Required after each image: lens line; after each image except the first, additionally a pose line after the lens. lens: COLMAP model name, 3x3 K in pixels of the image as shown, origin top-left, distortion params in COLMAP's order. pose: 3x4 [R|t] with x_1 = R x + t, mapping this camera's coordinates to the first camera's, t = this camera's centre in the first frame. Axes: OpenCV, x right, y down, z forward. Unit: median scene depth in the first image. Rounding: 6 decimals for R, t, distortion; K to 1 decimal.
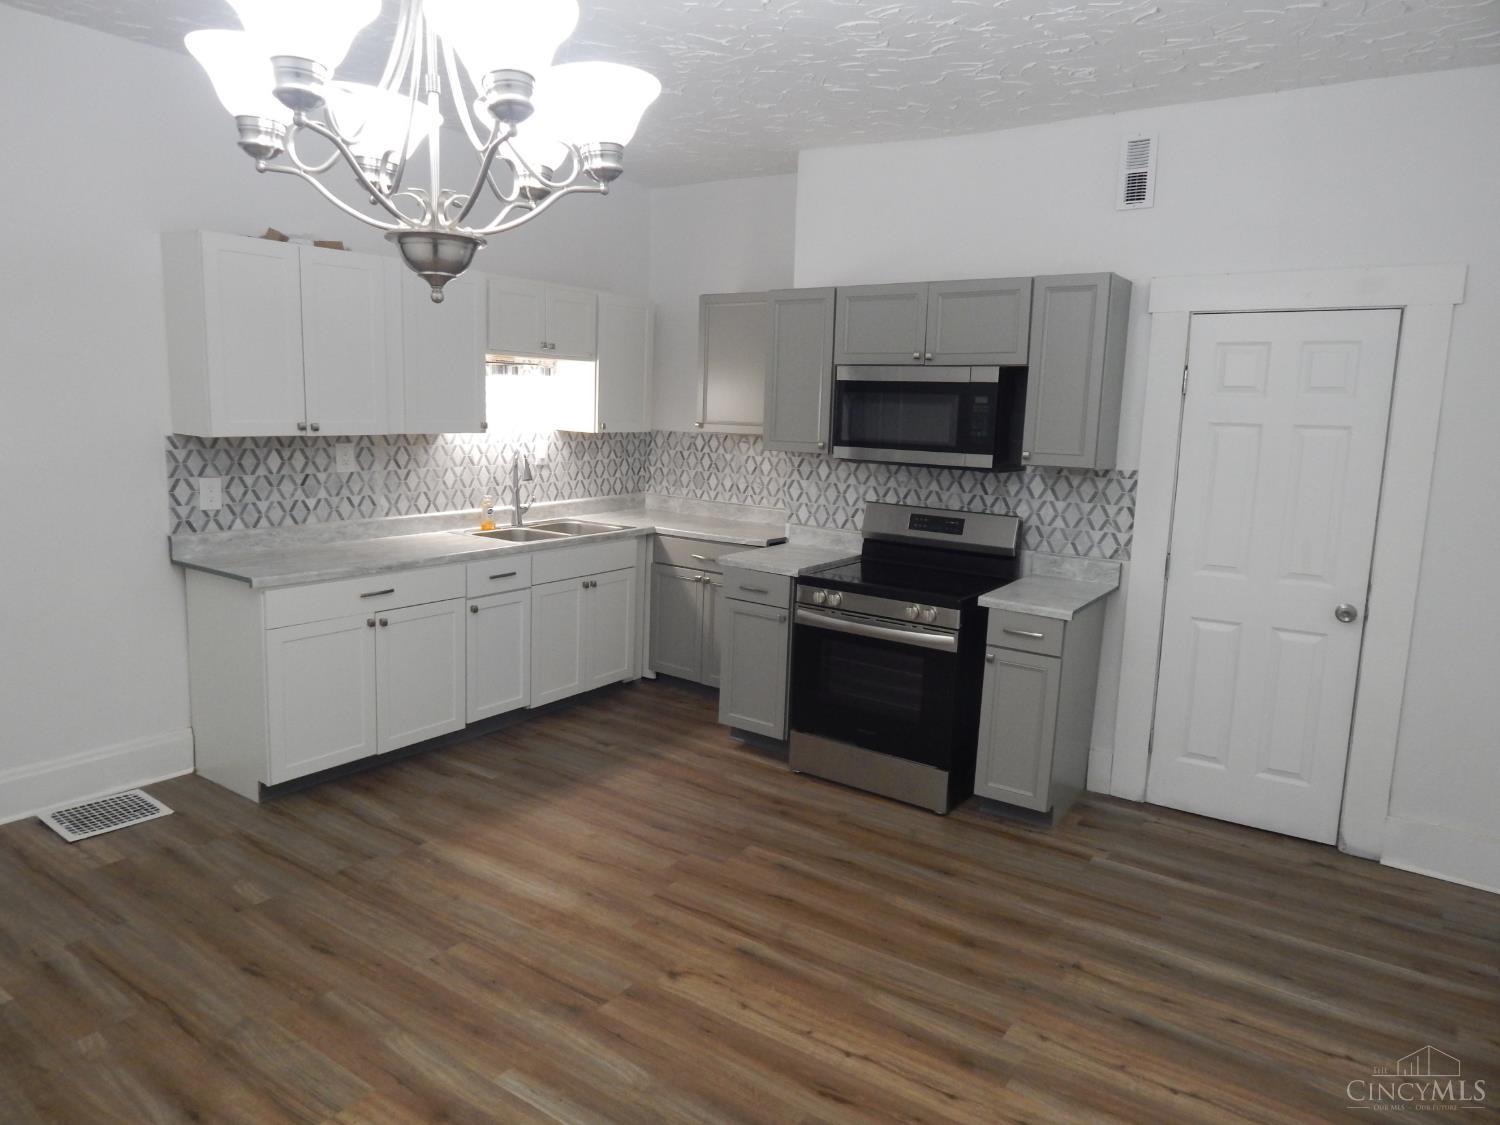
lens RADIAL K [[979.8, 0, 745.7], [0, 979.8, 562.4], [0, 0, 1]] dist [0.004817, -0.008505]
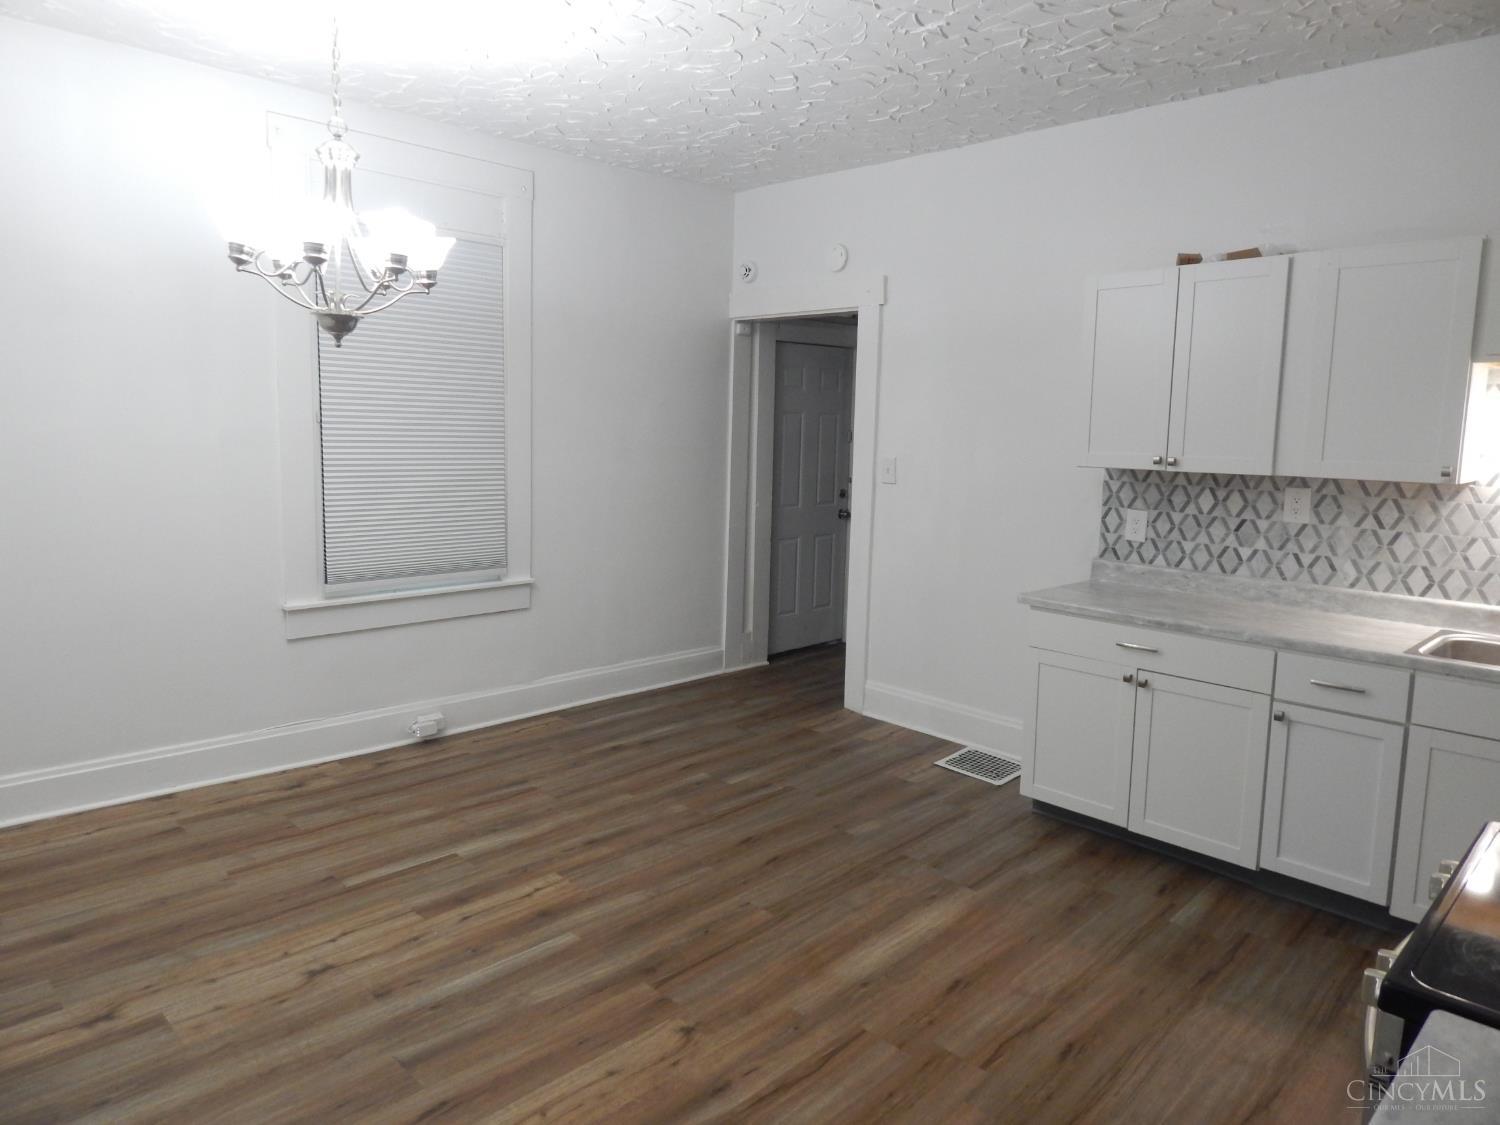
lens RADIAL K [[979.8, 0, 751.4], [0, 979.8, 568.0], [0, 0, 1]] dist [0.004817, -0.008505]
pose [[-0.172044, 0.111652, -0.978741, 0.526025], [-0.185429, 0.972124, 0.143493, -0.097937], [0.967480, 0.206174, -0.146544, 0.758791]]
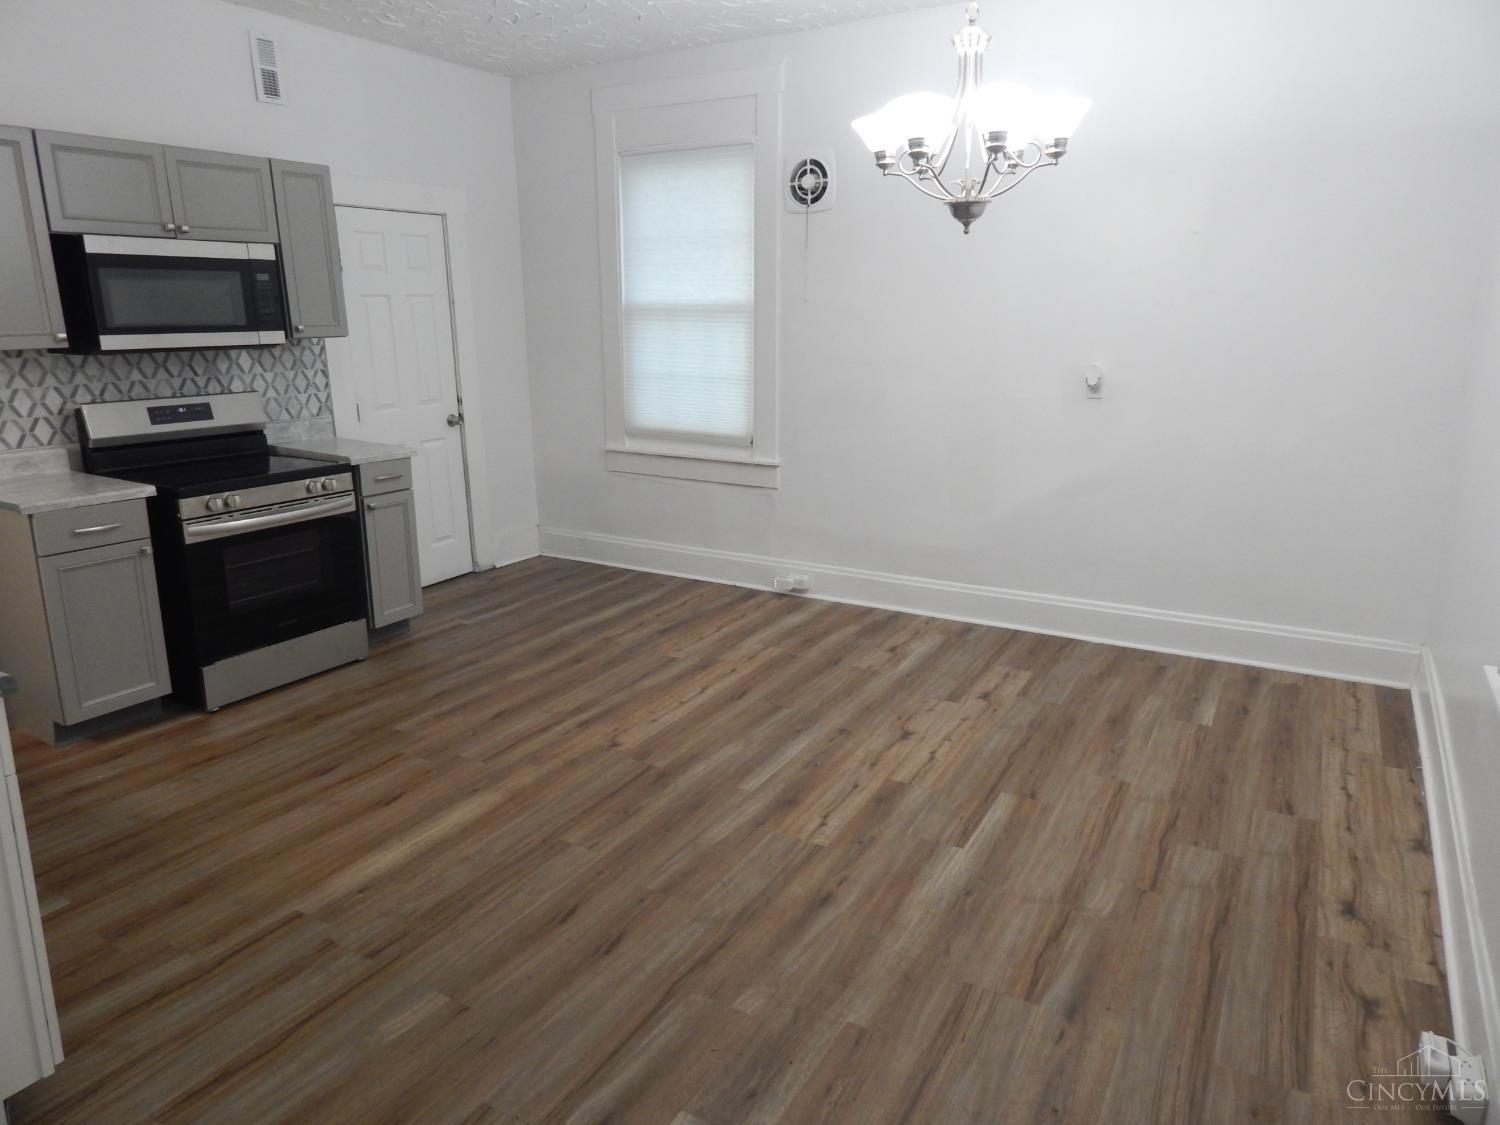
lens RADIAL K [[979.8, 0, 752.5], [0, 979.8, 565.6], [0, 0, 1]] dist [0.004817, -0.008505]
pose [[-0.082908, -0.288089, 0.954008, -0.853989], [0.154263, 0.942055, 0.297886, -0.105707], [-0.984545, 0.171866, -0.033662, 0.568027]]
